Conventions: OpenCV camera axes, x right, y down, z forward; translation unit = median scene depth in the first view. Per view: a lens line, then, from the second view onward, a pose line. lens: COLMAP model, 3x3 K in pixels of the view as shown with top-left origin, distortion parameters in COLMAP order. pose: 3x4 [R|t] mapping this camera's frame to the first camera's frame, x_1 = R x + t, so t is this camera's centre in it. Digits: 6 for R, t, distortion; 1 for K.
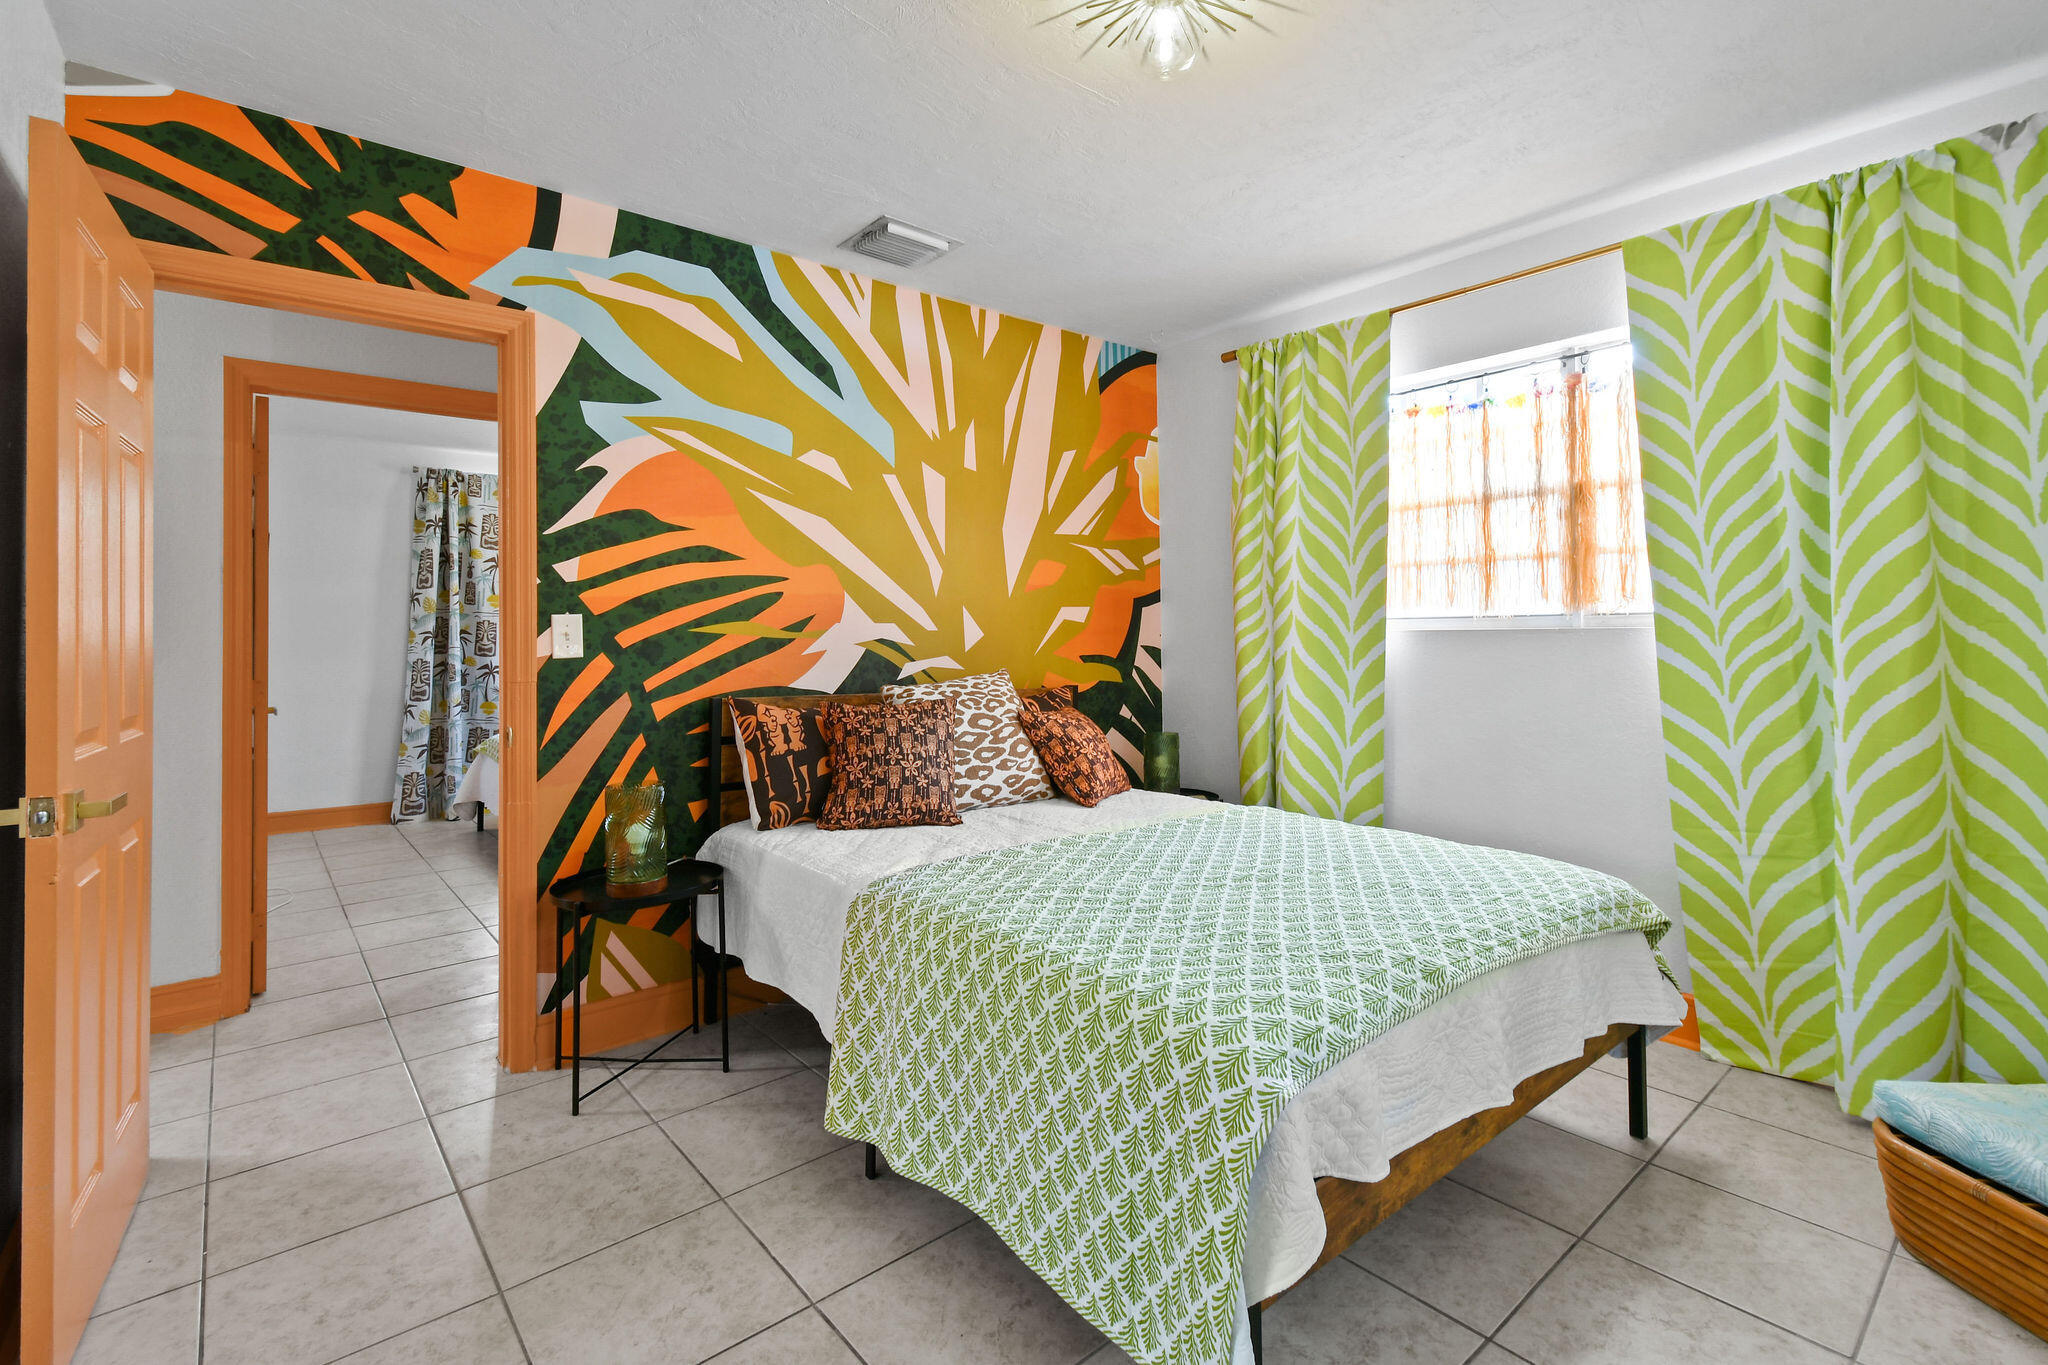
lens RADIAL K [[927.7, 0, 1018.1], [0, 927.7, 609.6], [0, 0, 1]] dist [0.000159, 0.000299]
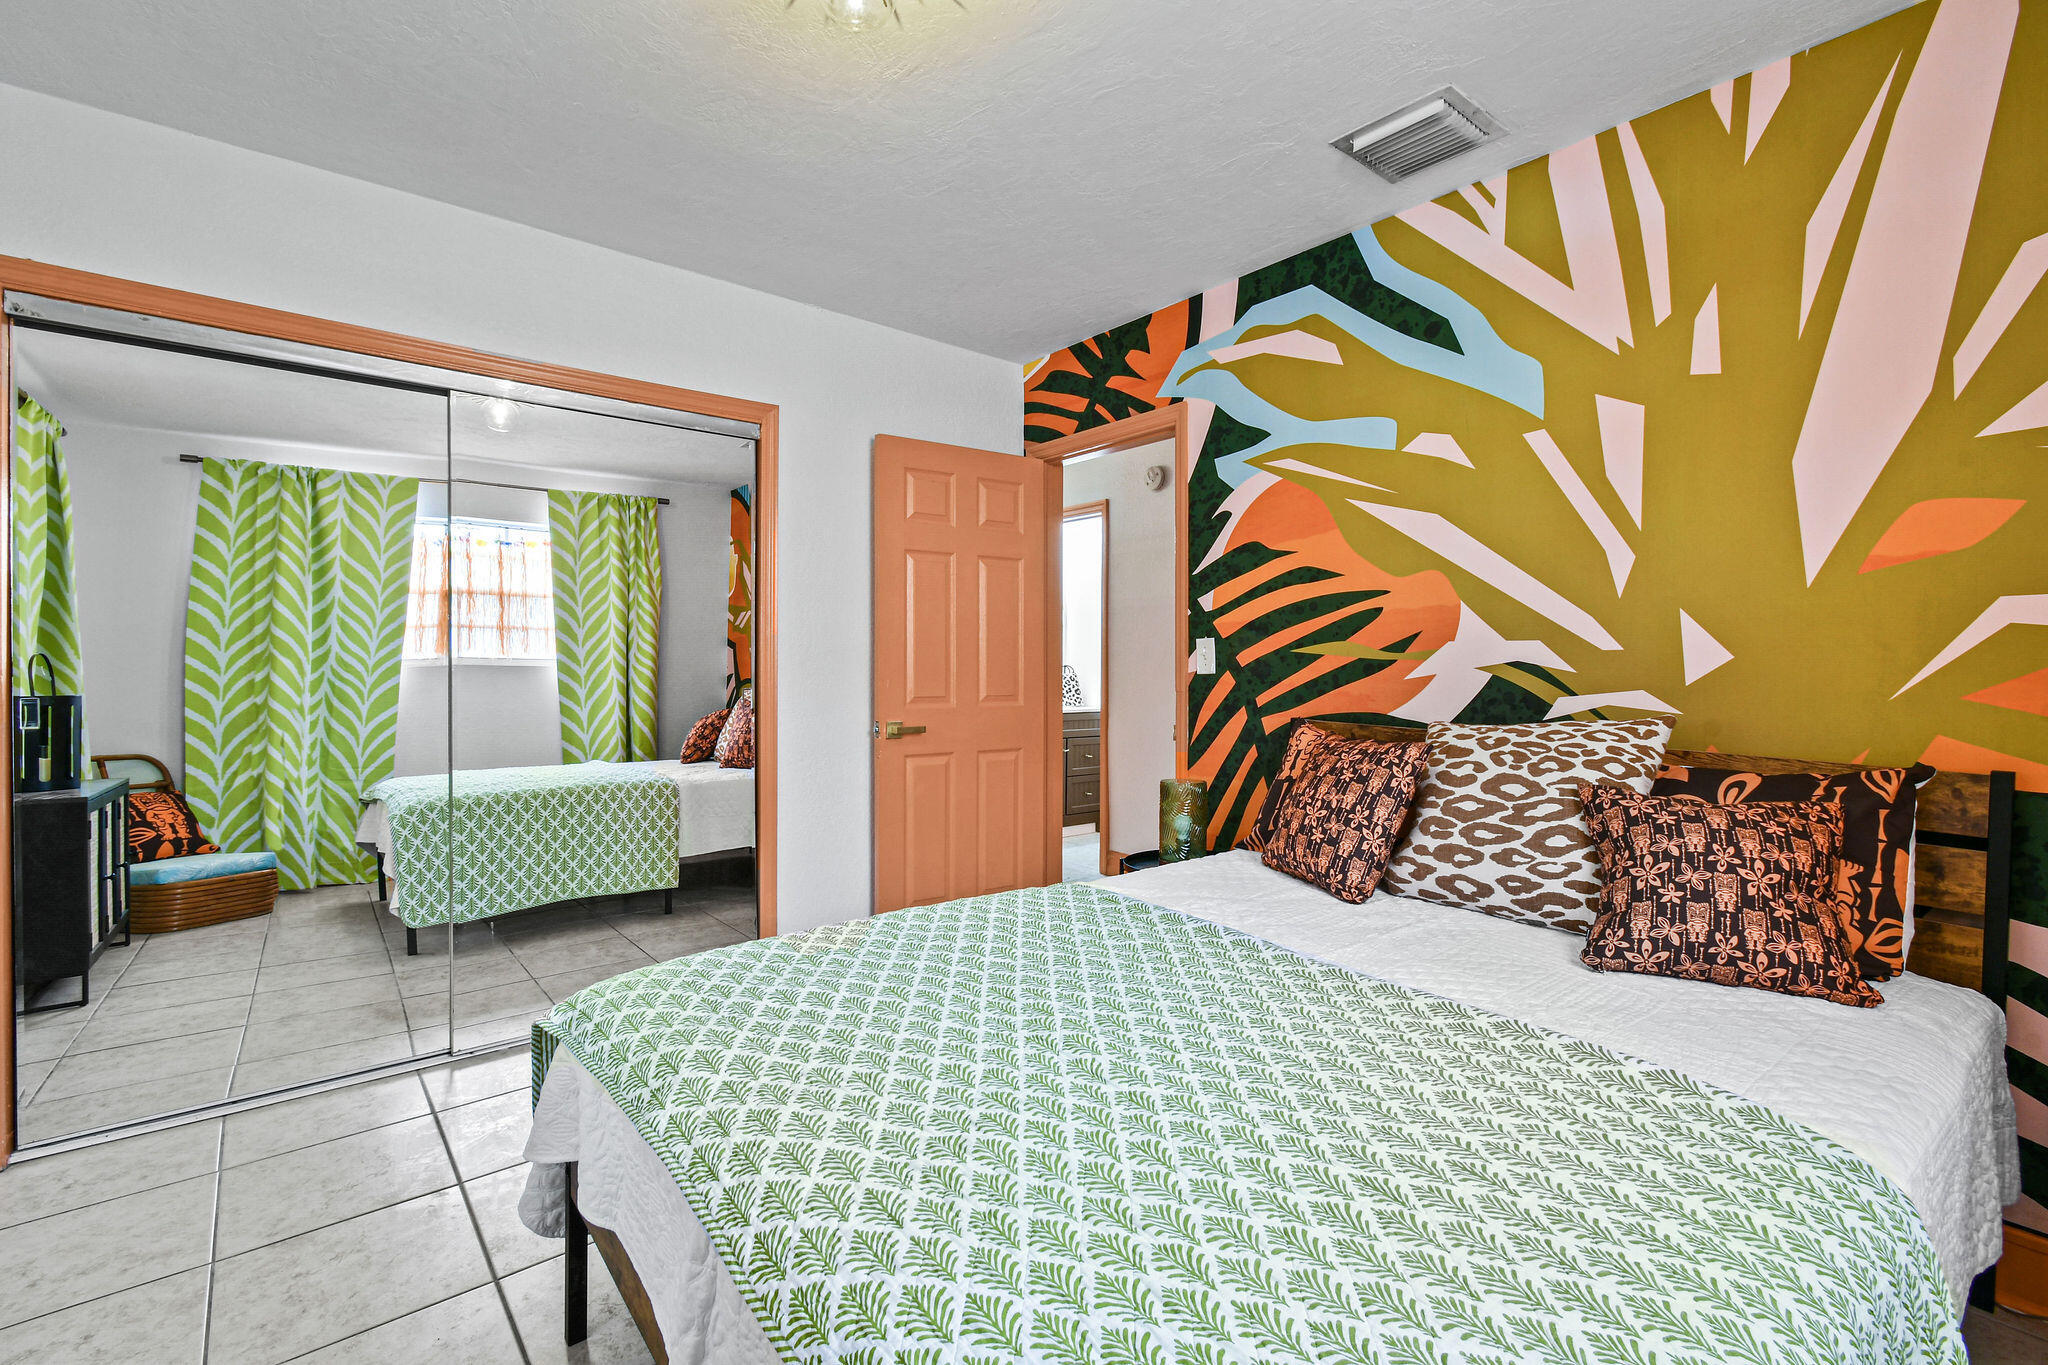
lens RADIAL K [[902.5, 0, 1029.5], [0, 902.5, 667.4], [0, 0, 1]] dist [-0.000117, -0.000028]
pose [[-0.003824, 0.012969, -0.999909, 0.637122], [0.021030, 0.999696, 0.012886, 0.021160], [0.999772, -0.020978, -0.004096, 0.699096]]
